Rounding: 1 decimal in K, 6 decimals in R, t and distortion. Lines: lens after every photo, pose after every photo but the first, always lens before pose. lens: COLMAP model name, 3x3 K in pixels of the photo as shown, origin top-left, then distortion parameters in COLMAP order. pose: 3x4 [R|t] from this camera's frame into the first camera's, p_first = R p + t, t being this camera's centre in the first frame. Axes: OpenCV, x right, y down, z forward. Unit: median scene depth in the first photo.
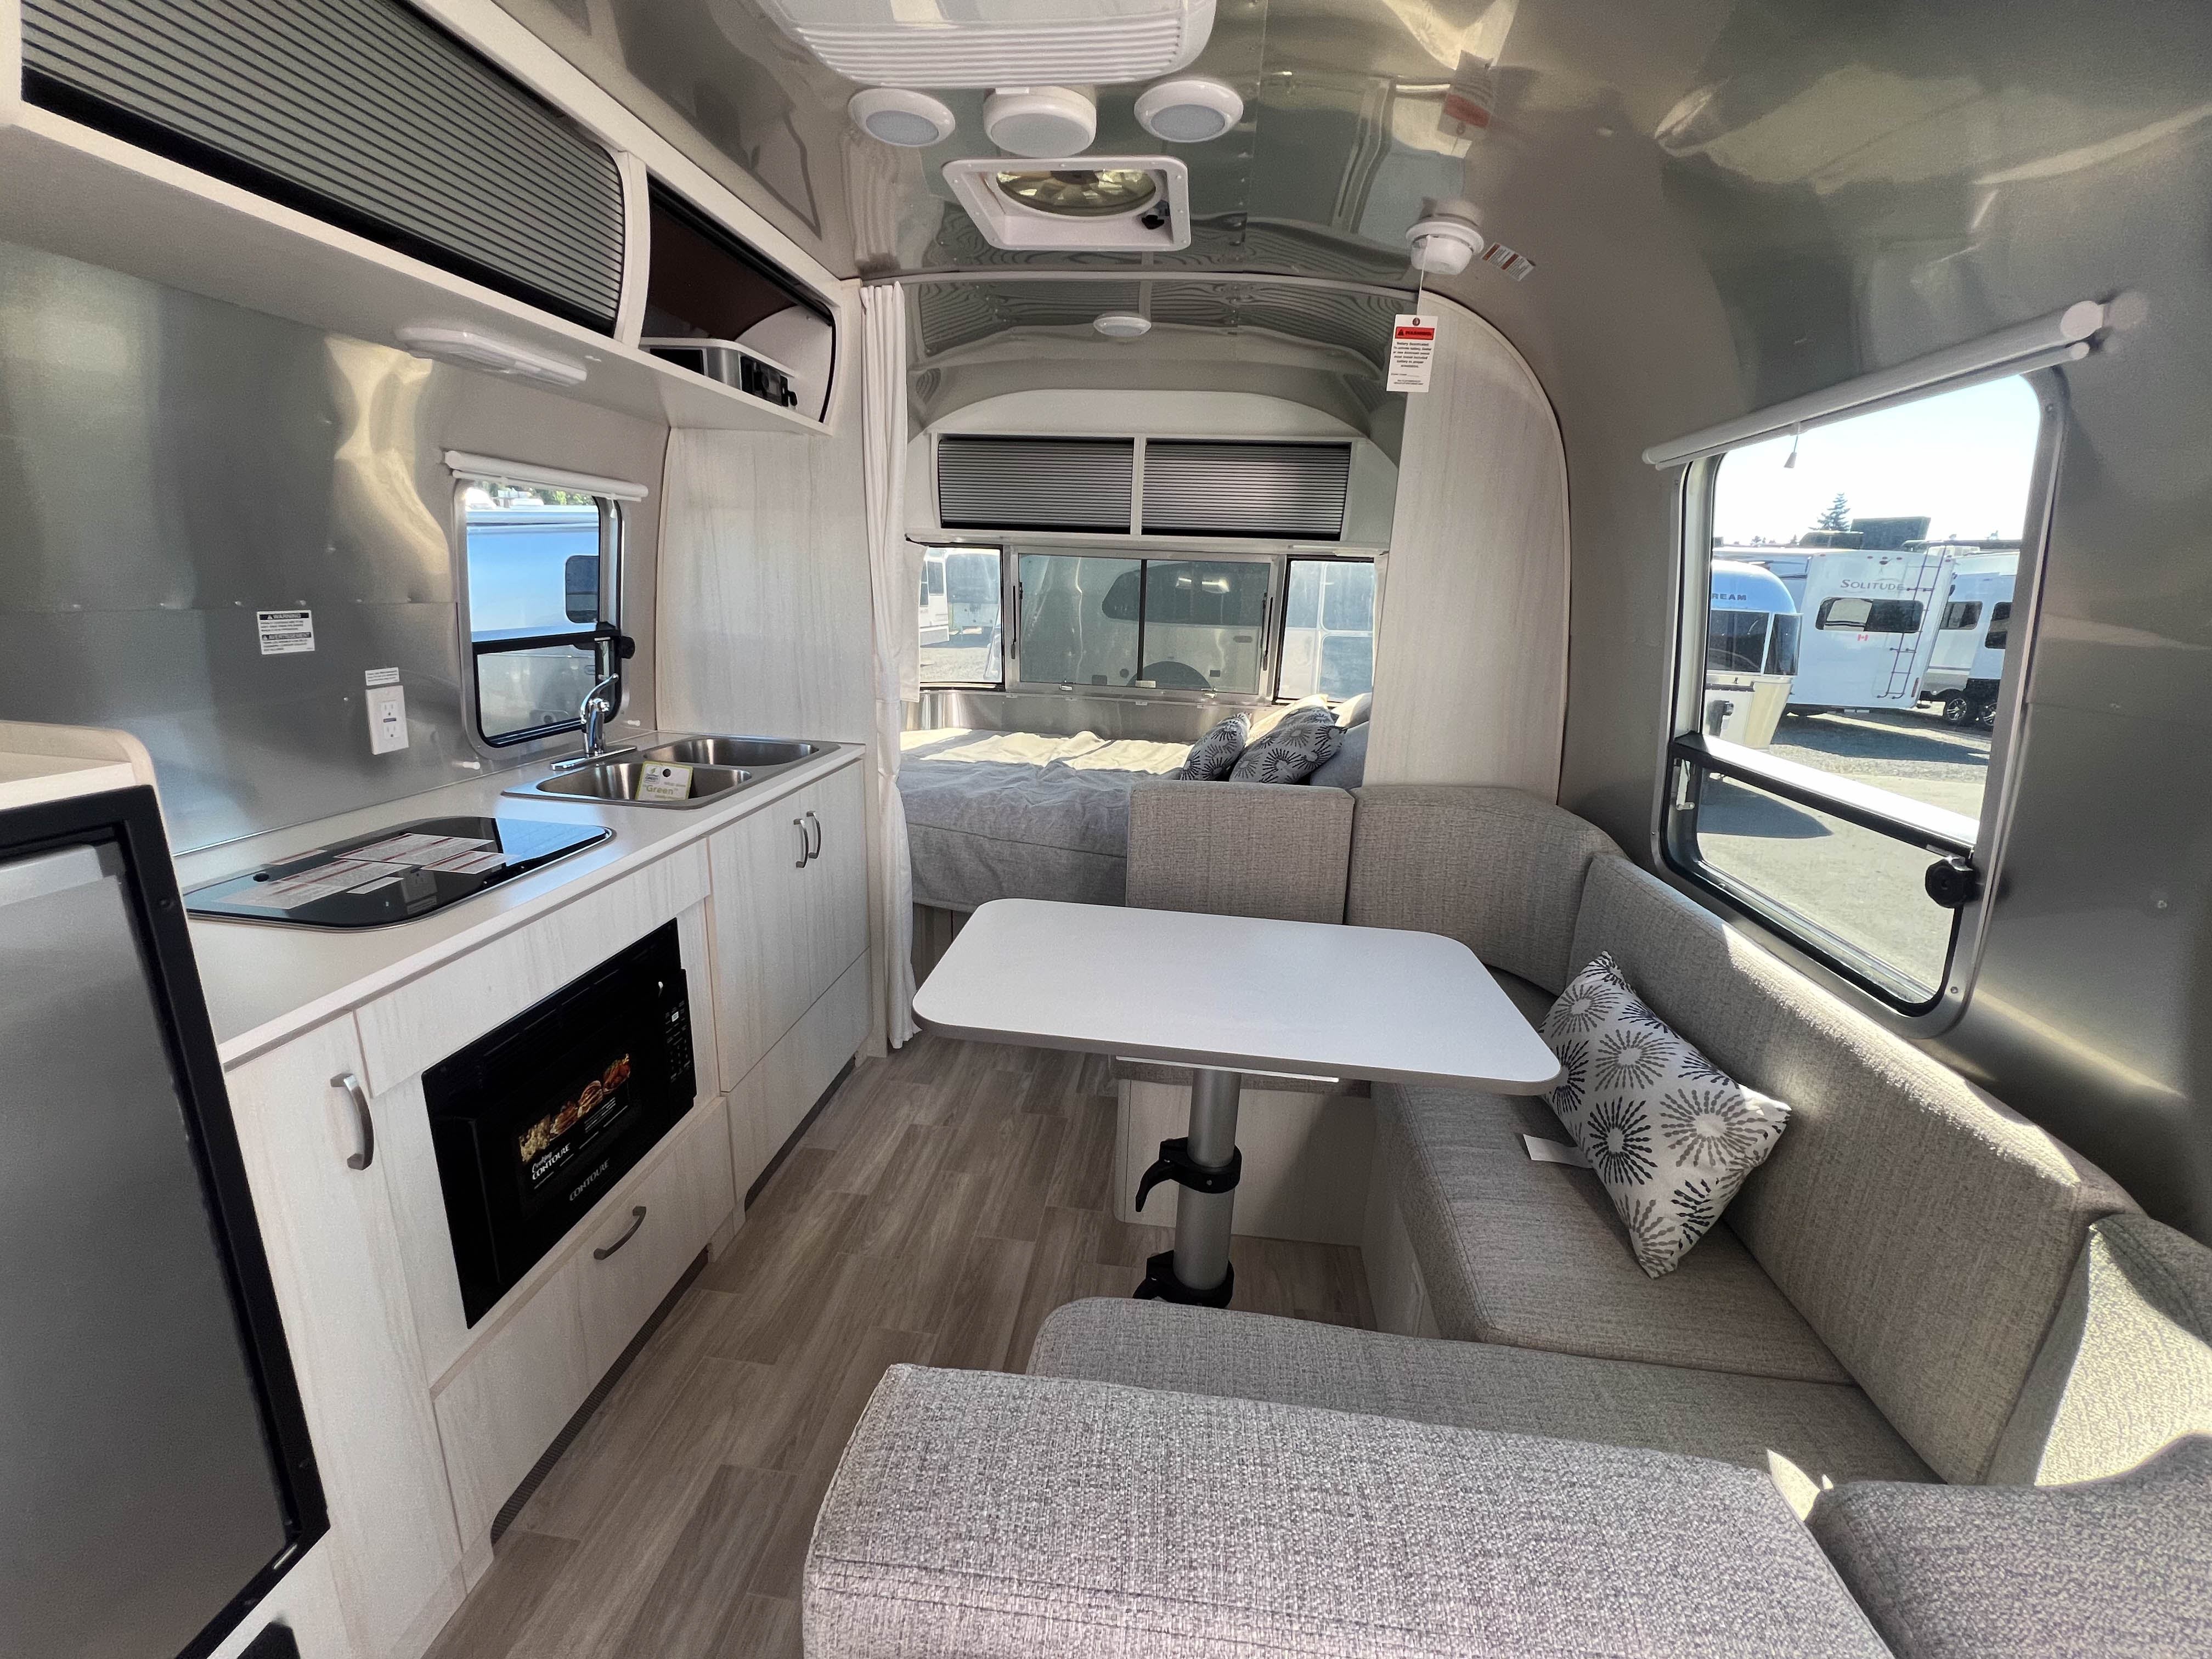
lens RADIAL K [[887.1, 0, 1100.5], [0, 887.1, 826.3], [0, 0, 1]] dist [0.002303, 0.000540]
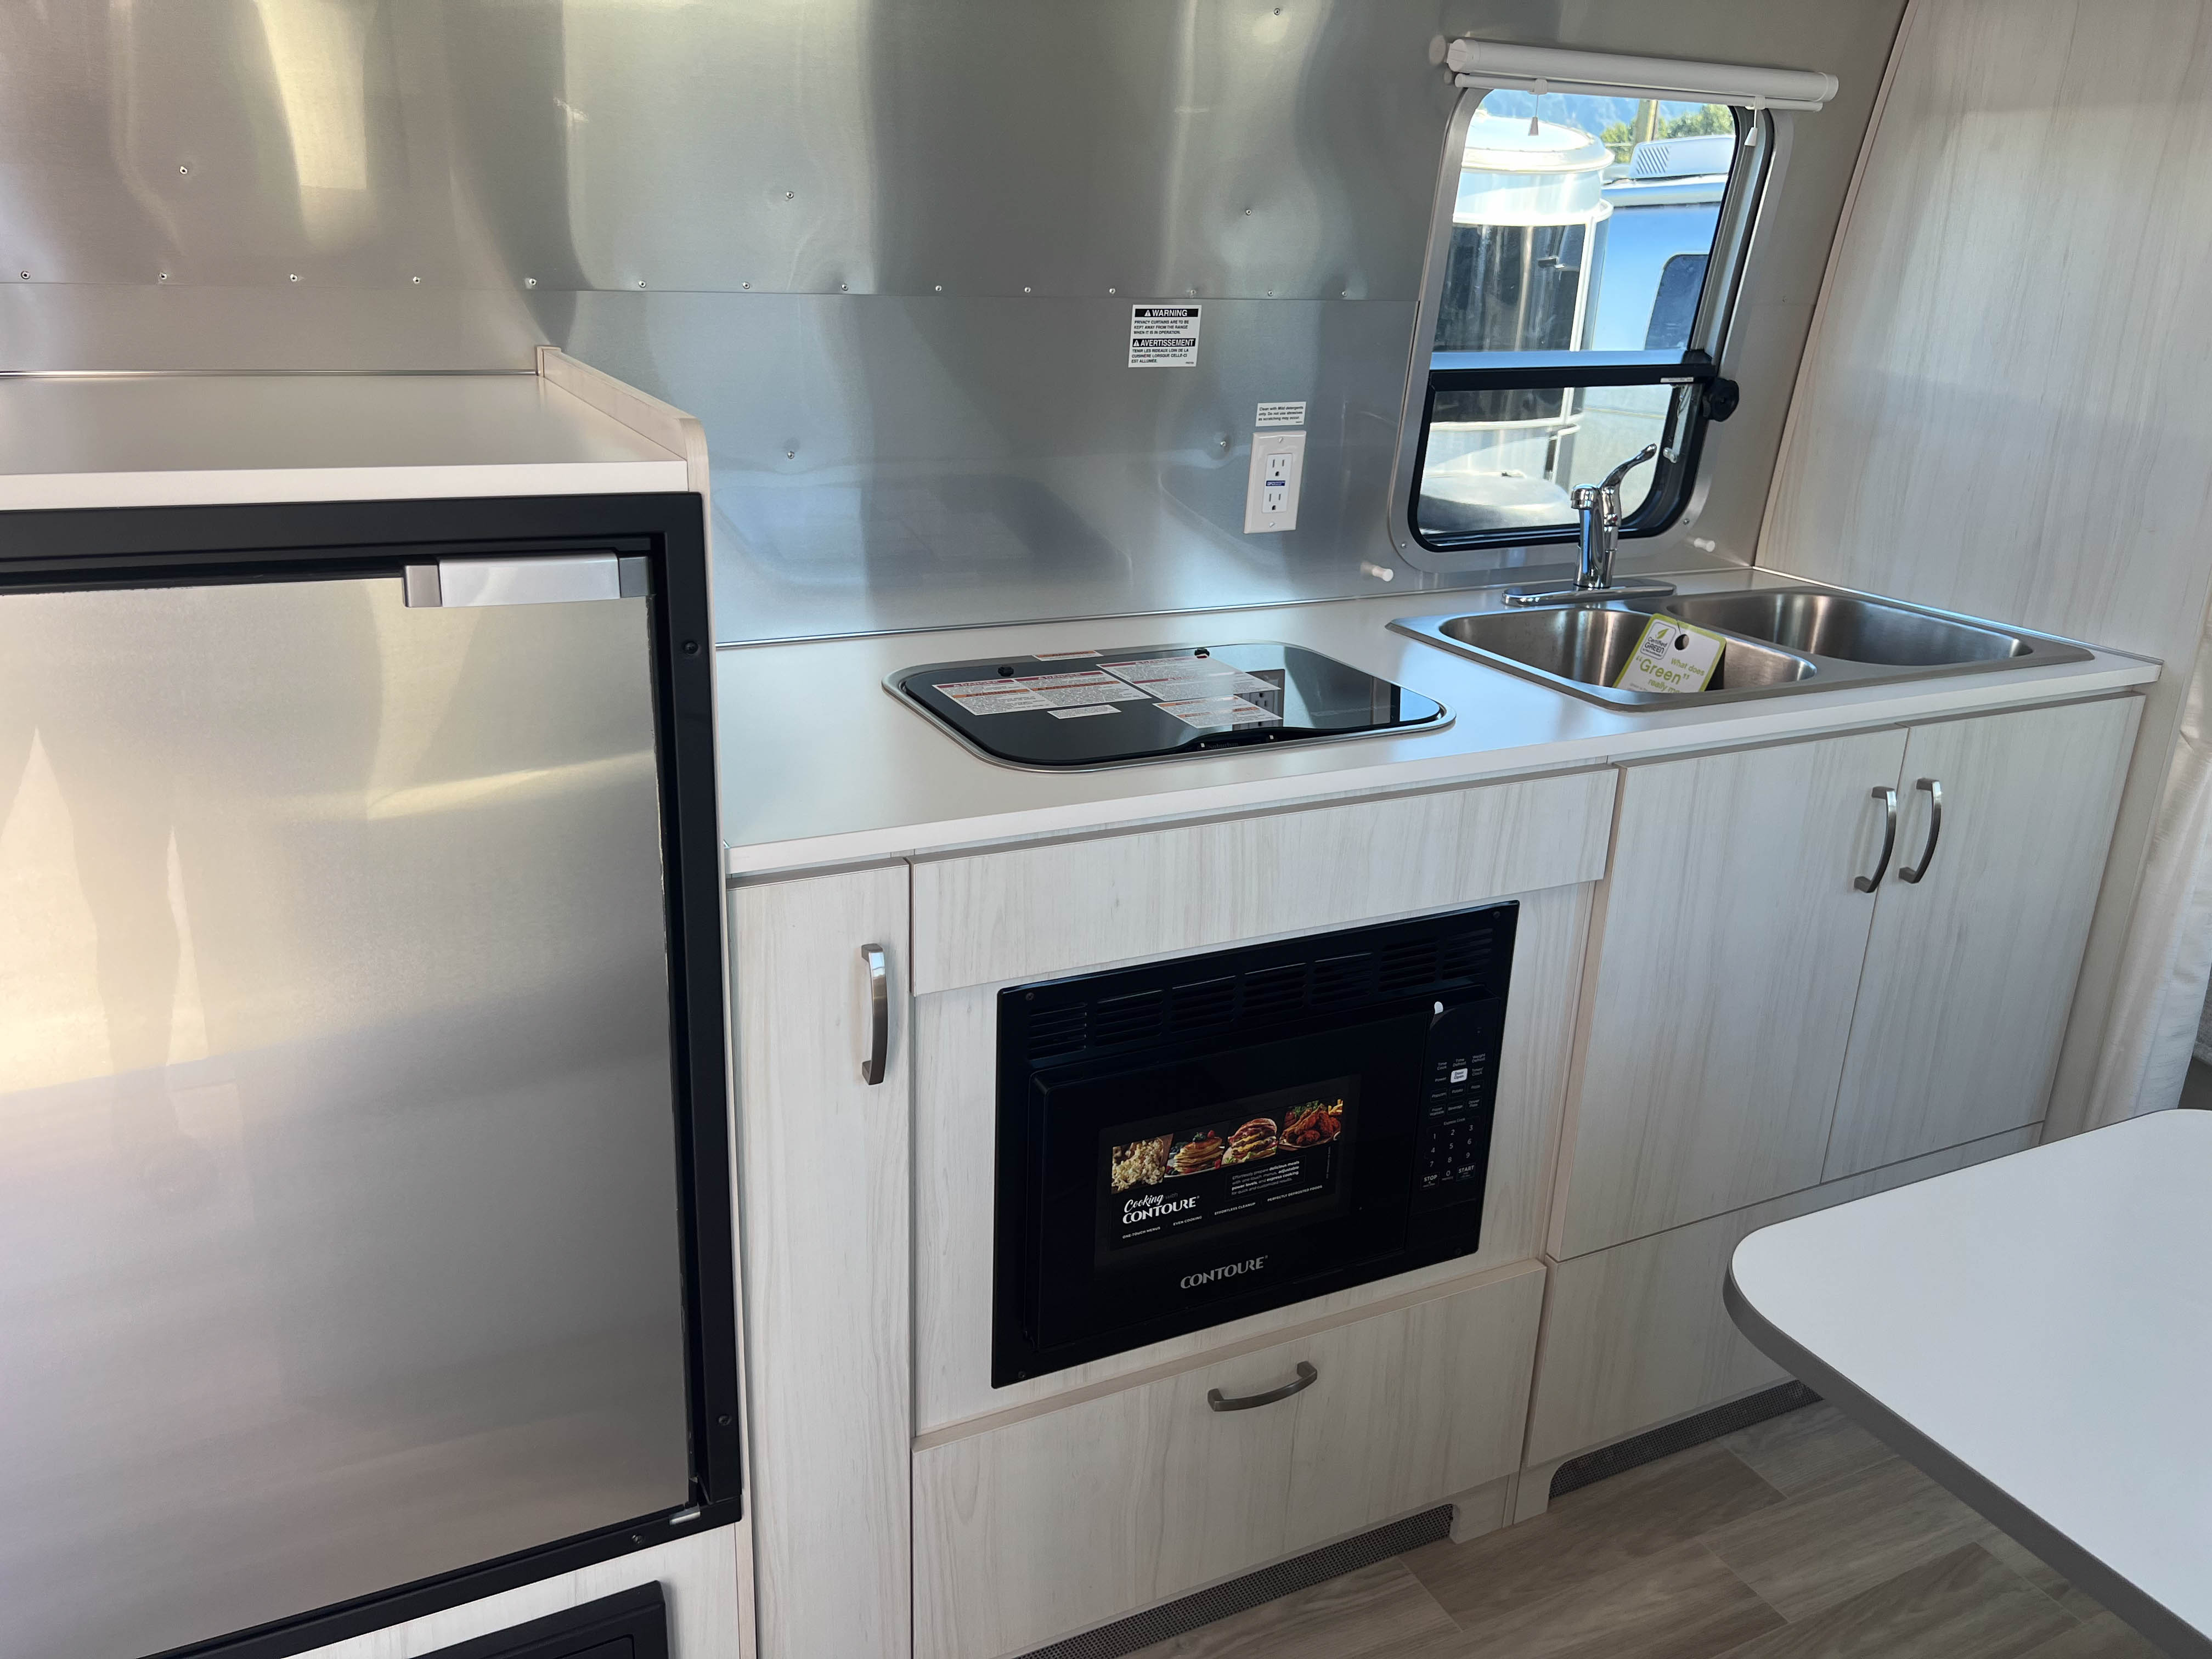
lens RADIAL K [[1697.3, 0, 1103.8], [0, 1697.3, 823.1], [0, 0, 1]] dist [0.048889, -0.044425]
pose [[0.557903, 0.249321, -0.791570, 0.202007], [-0.231338, 0.962721, 0.140180, -0.030795], [0.797011, 0.104914, 0.594782, 0.226098]]
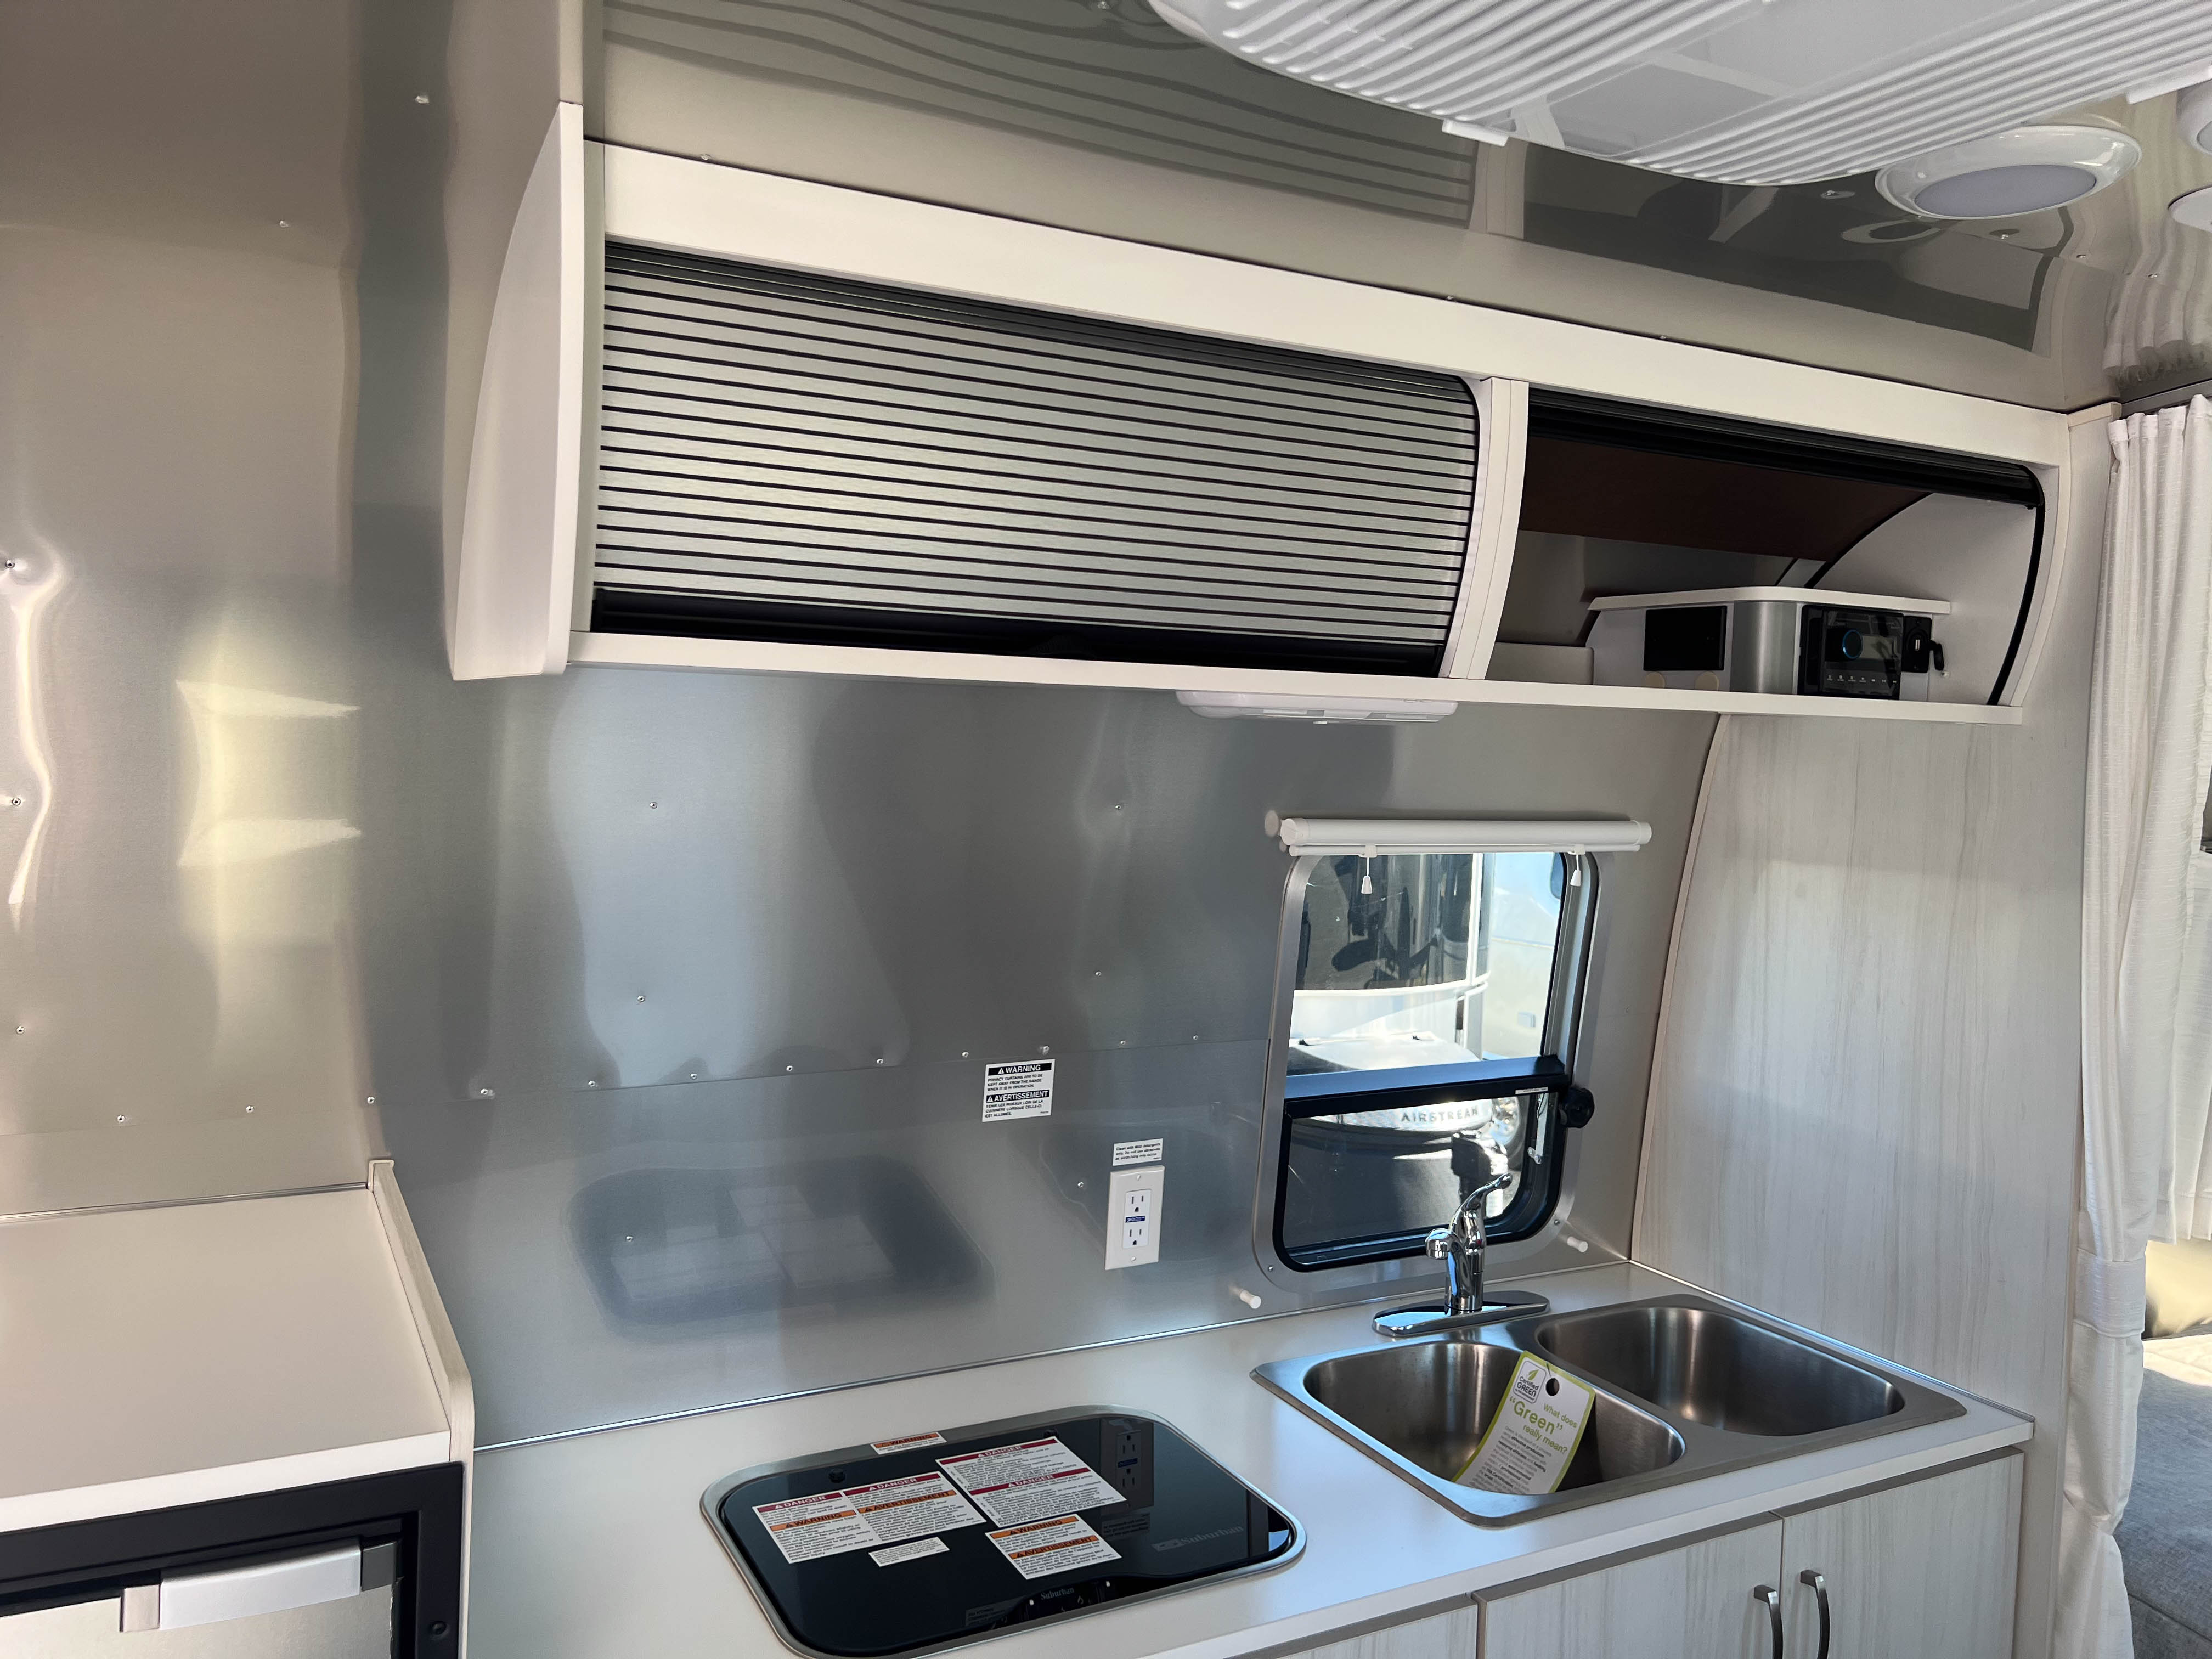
lens RADIAL K [[1690.1, 0, 1101.9], [0, 1690.1, 807.7], [0, 0, 1]] dist [0.052341, -0.061373]
pose [[0.583210, 0.011026, -0.812247, 0.213924], [-0.228458, 0.961775, -0.150982, -0.255102], [0.779534, 0.273619, 0.563436, 0.245221]]
